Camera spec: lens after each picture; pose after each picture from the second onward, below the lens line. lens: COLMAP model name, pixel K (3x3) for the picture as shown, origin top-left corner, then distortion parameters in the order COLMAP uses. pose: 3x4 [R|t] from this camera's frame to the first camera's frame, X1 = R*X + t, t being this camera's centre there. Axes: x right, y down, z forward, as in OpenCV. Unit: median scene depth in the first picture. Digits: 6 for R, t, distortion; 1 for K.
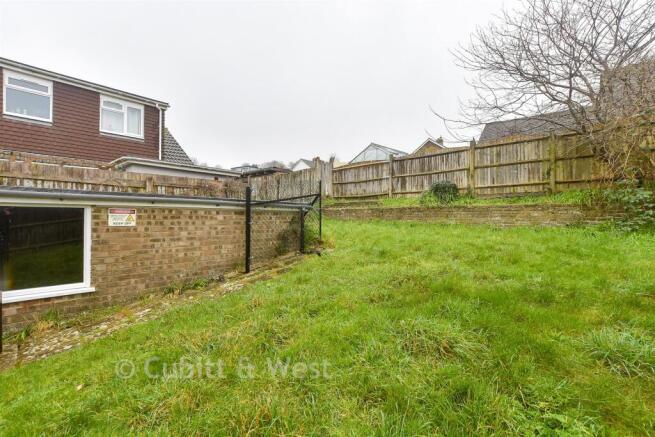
lens RADIAL K [[296.7, 0, 328.3], [0, 296.7, 217.7], [0, 0, 1]] dist [0.001644, 0.000038]
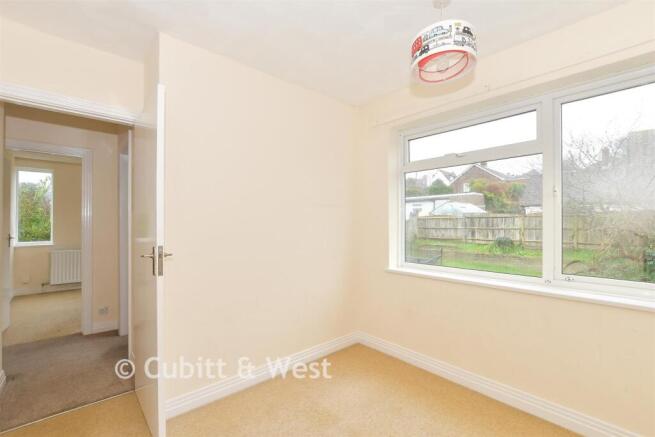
lens RADIAL K [[296.7, 0, 326.5], [0, 296.7, 220.8], [0, 0, 1]] dist [0.001644, 0.000038]
pose [[0.994262, -0.004398, -0.106885, -0.357900], [0.005026, 0.999972, 0.005608, -0.206962], [0.106857, -0.006113, 0.994256, -0.634912]]
